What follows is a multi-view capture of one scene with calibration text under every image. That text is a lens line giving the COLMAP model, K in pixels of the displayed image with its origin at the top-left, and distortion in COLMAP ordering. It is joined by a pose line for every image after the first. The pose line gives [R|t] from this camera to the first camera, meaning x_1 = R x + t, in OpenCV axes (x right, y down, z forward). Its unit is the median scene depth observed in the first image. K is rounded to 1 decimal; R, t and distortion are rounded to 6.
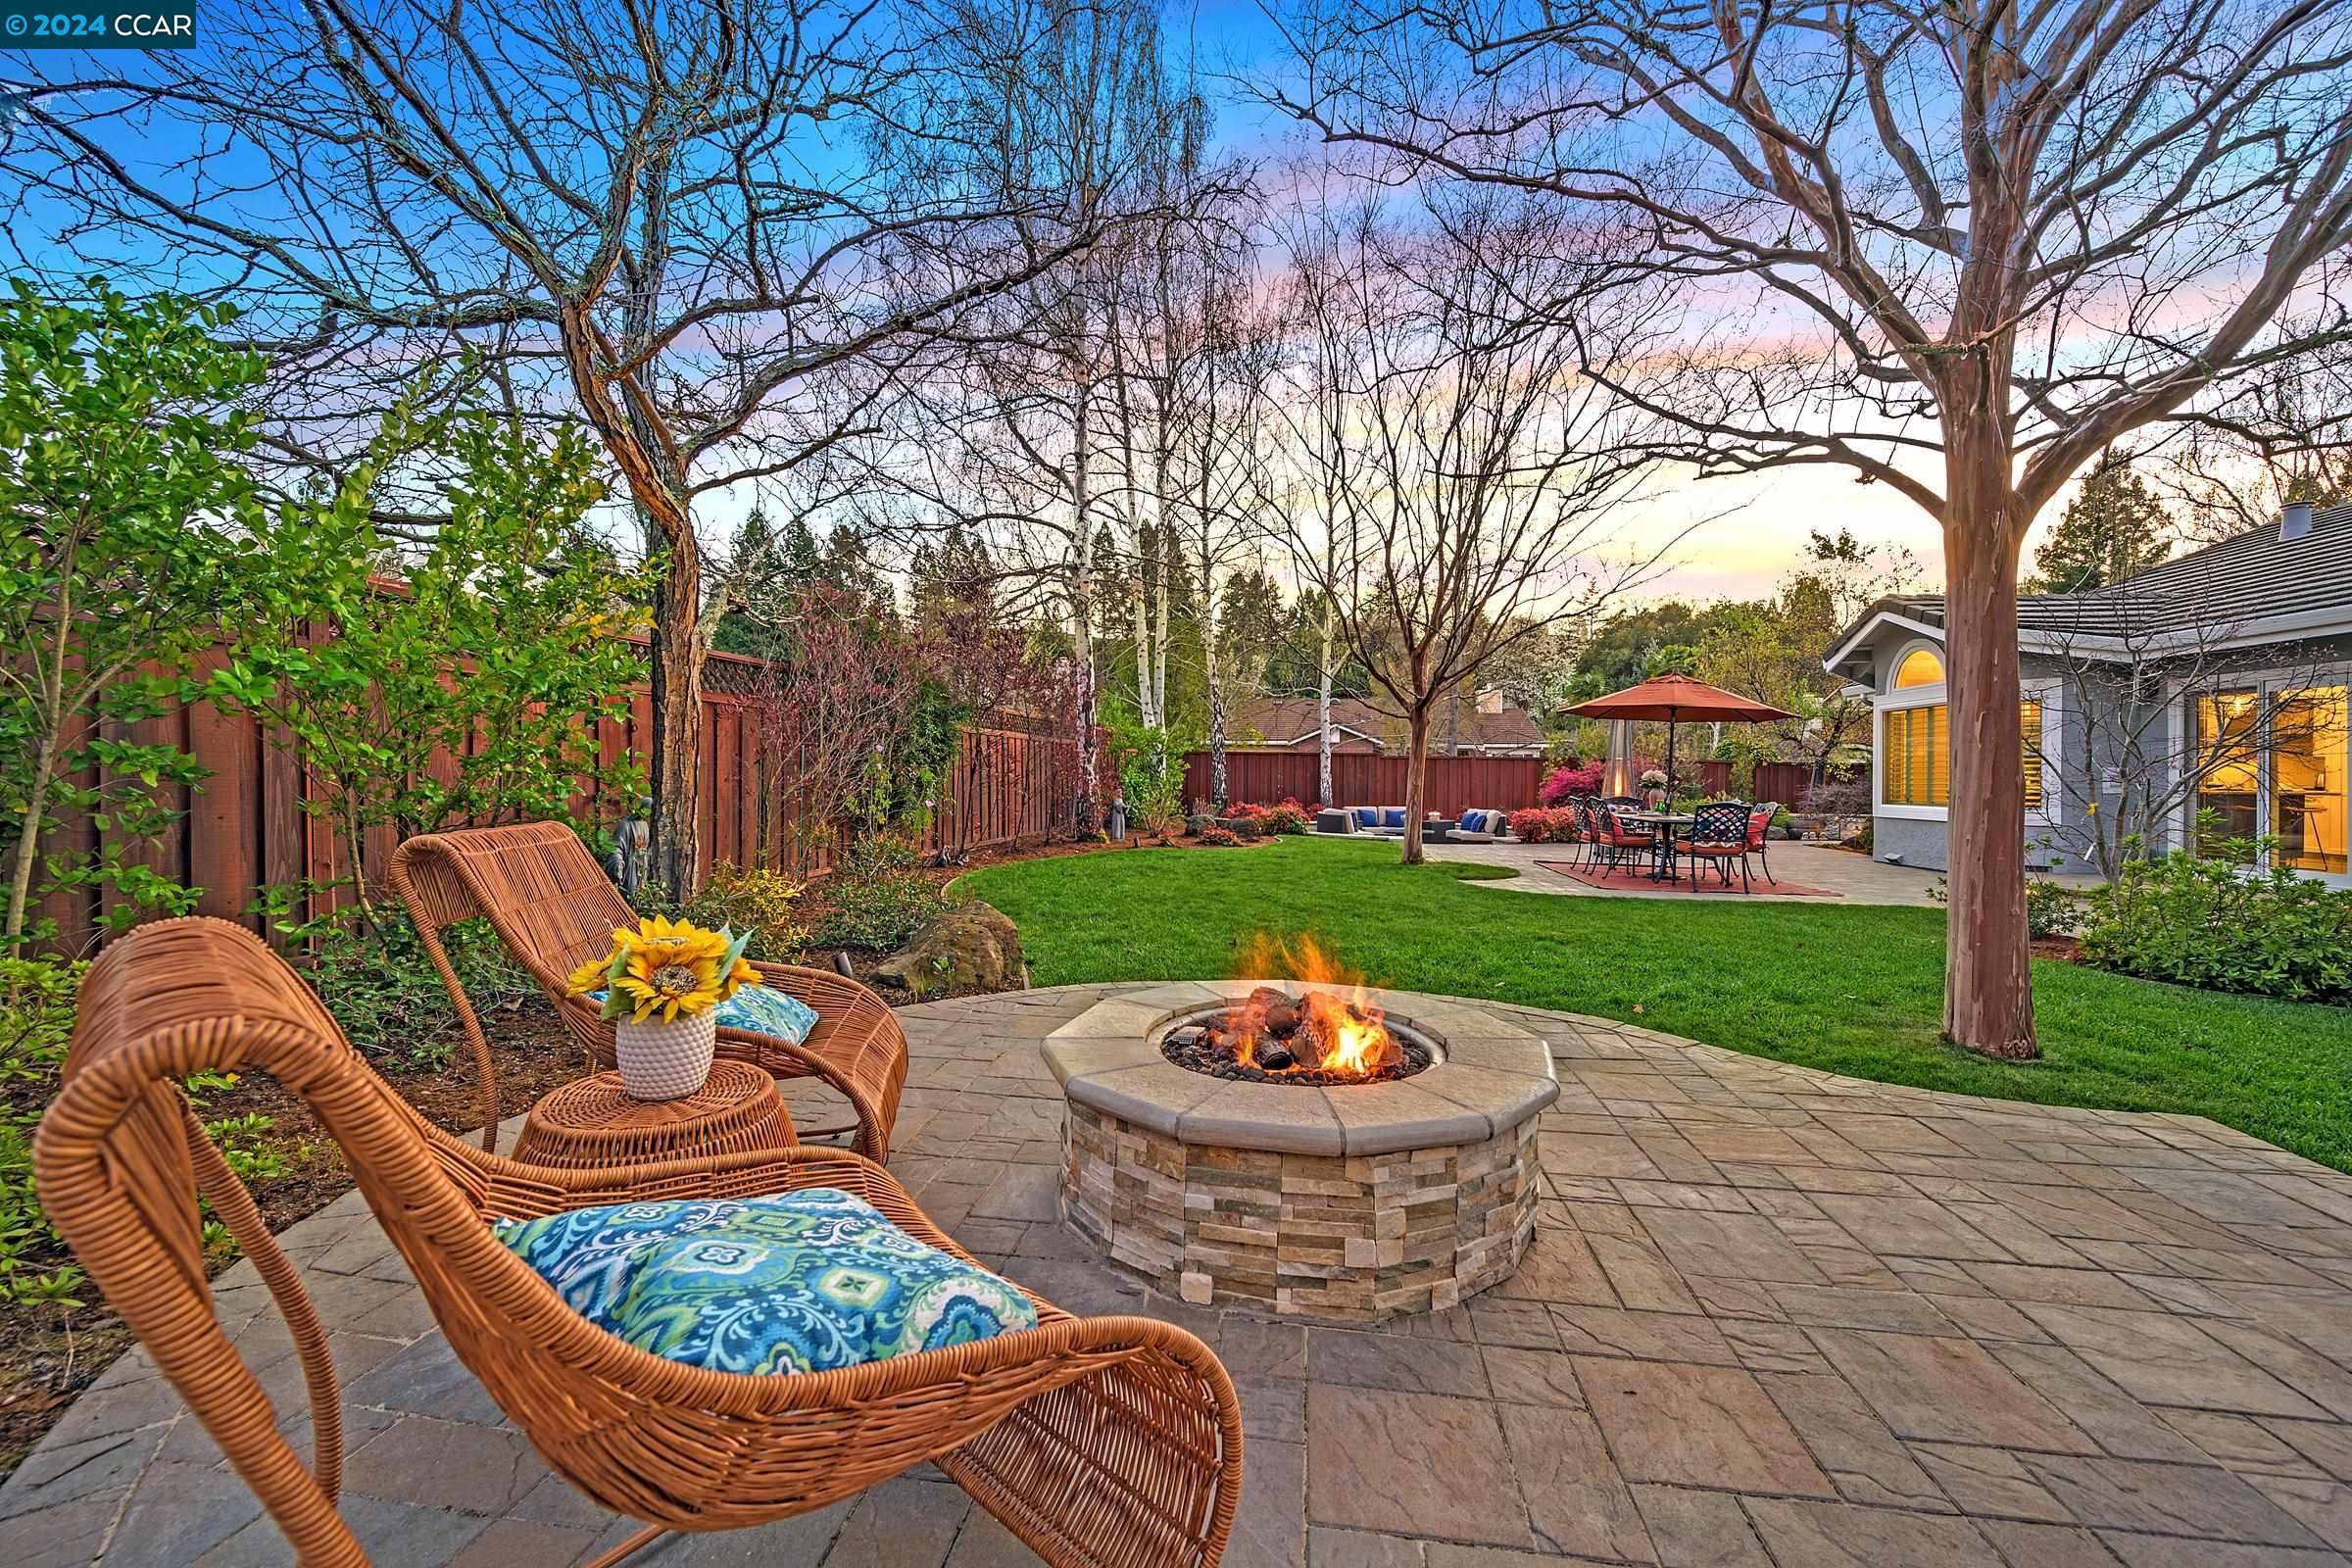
lens RADIAL K [[941.0, 0, 1182.9], [0, 941.0, 781.1], [0, 0, 1]] dist [-0.002350, -0.000257]
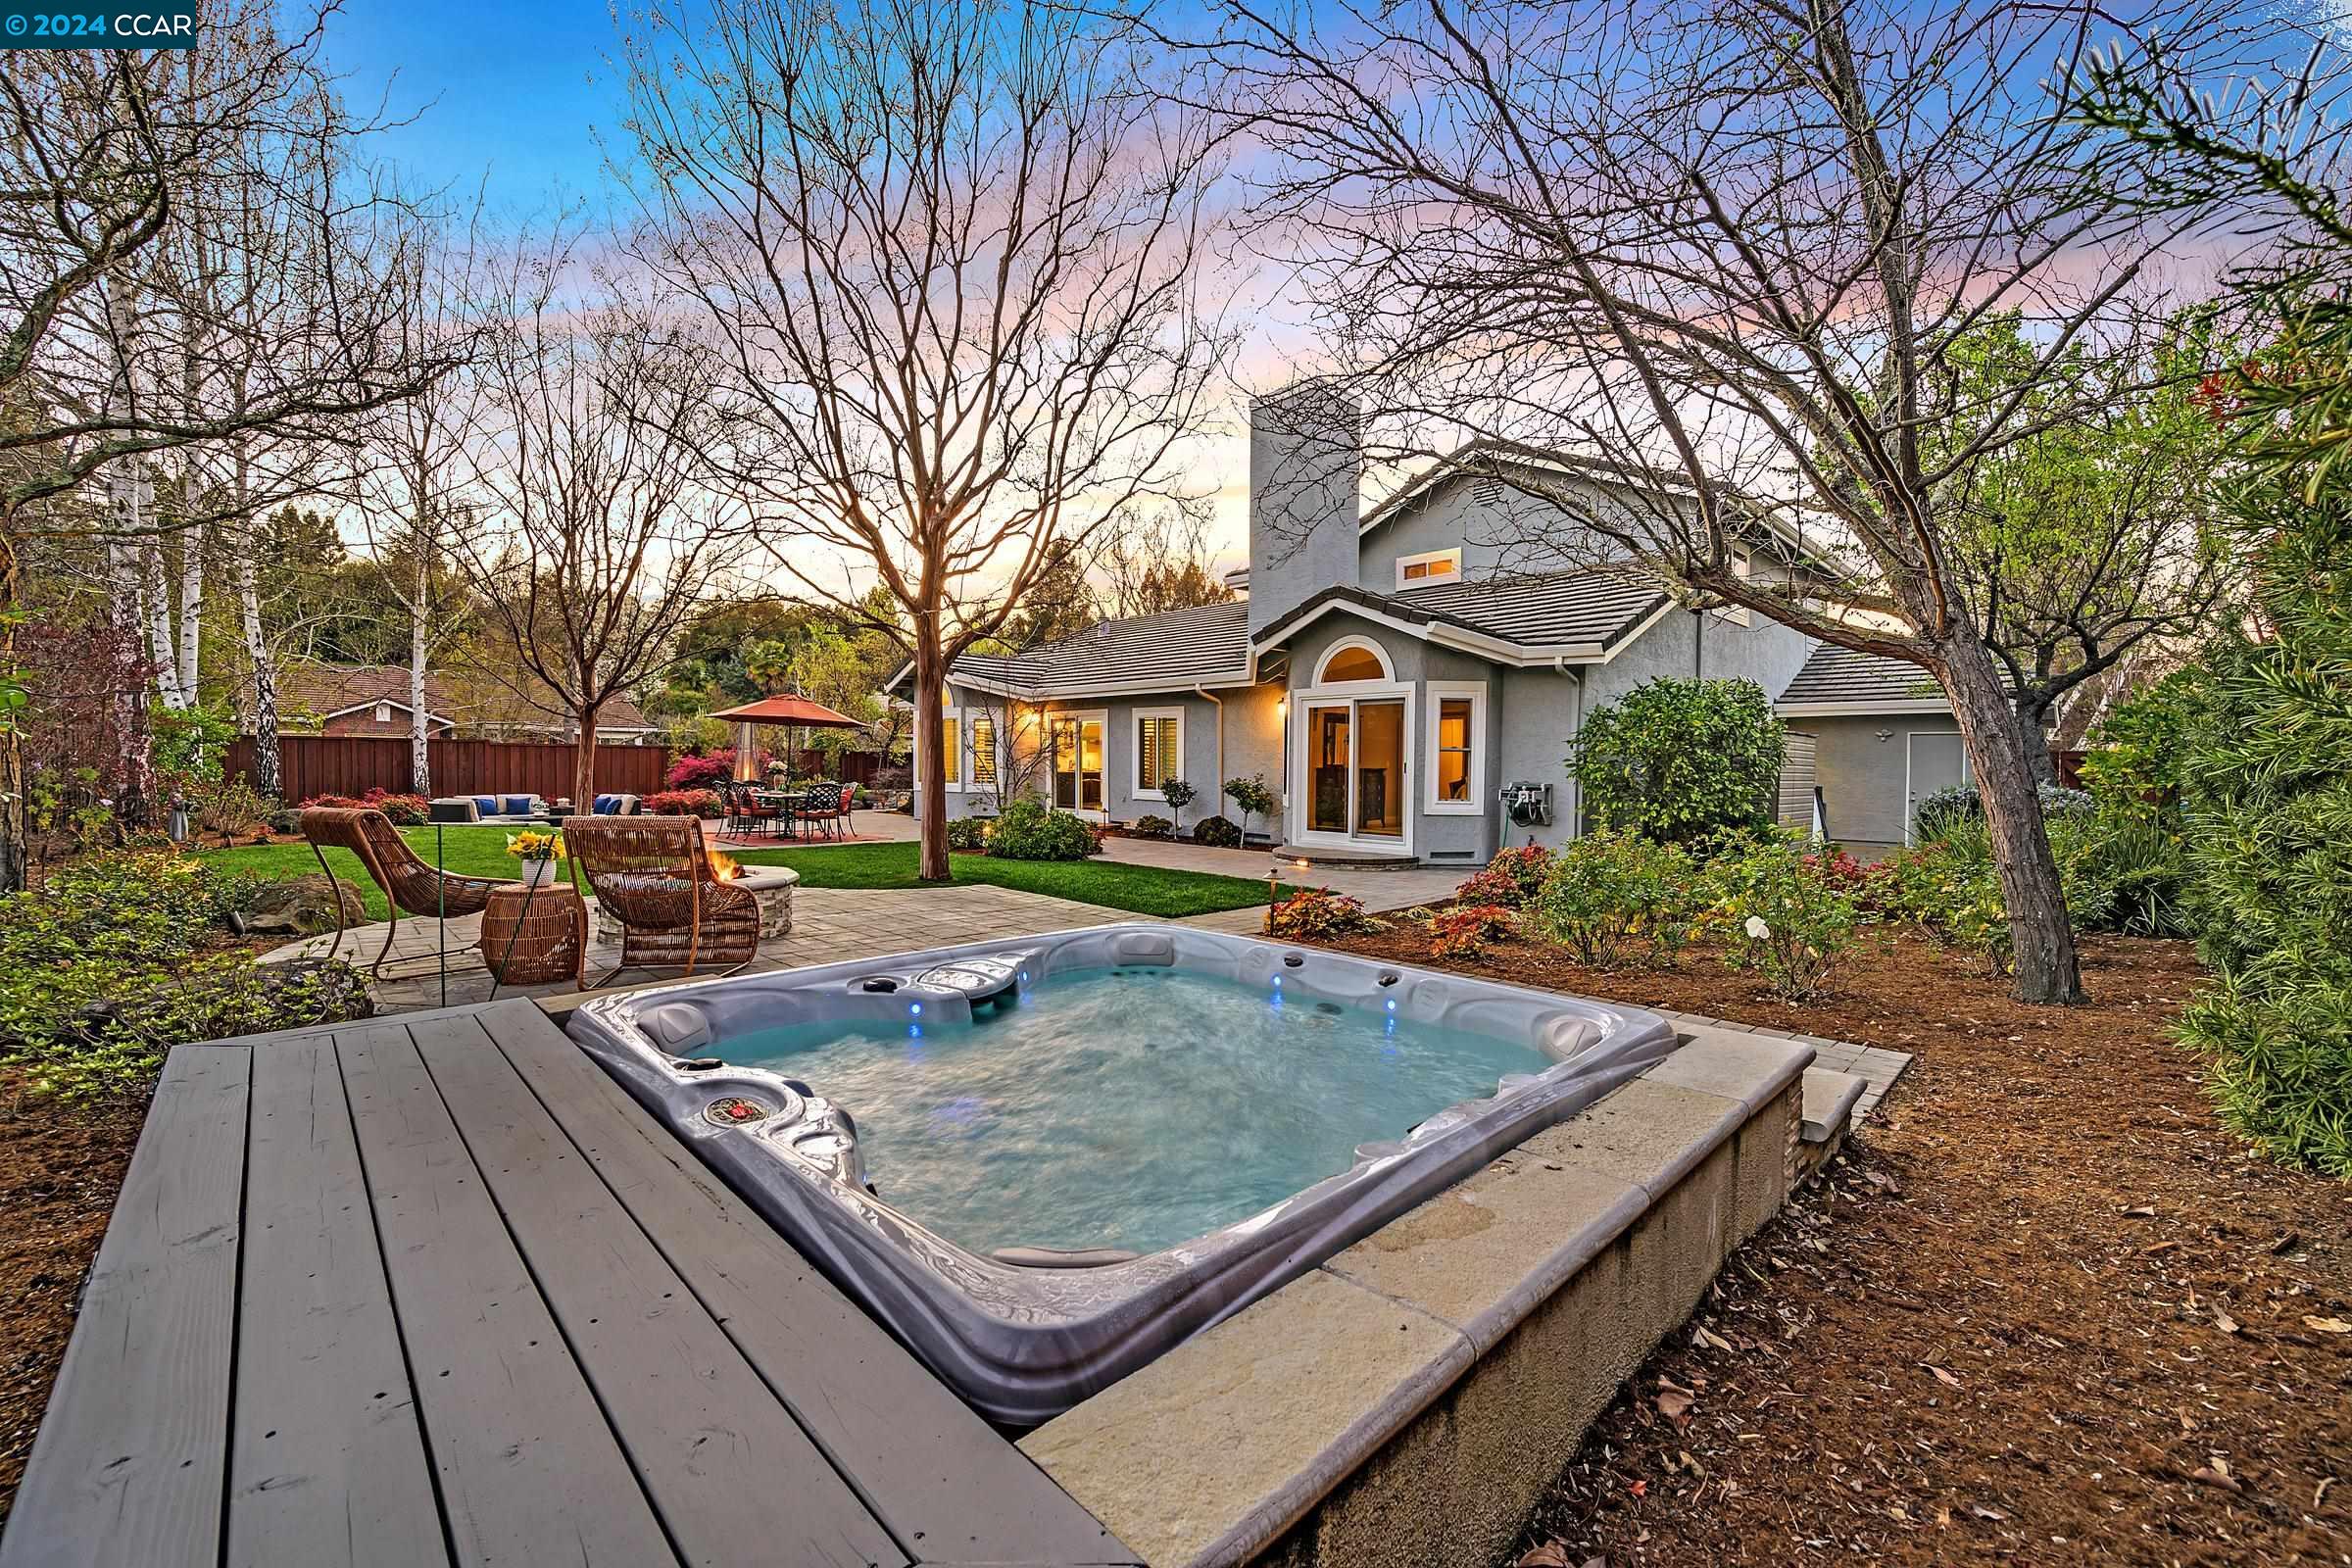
lens RADIAL K [[941.0, 0, 1182.9], [0, 941.0, 781.1], [0, 0, 1]] dist [-0.002350, -0.000257]
pose [[0.622666, -0.020006, 0.782232, -0.210666], [0.005053, 0.999755, 0.021547, -0.009114], [-0.782472, -0.009464, 0.622614, -0.329942]]
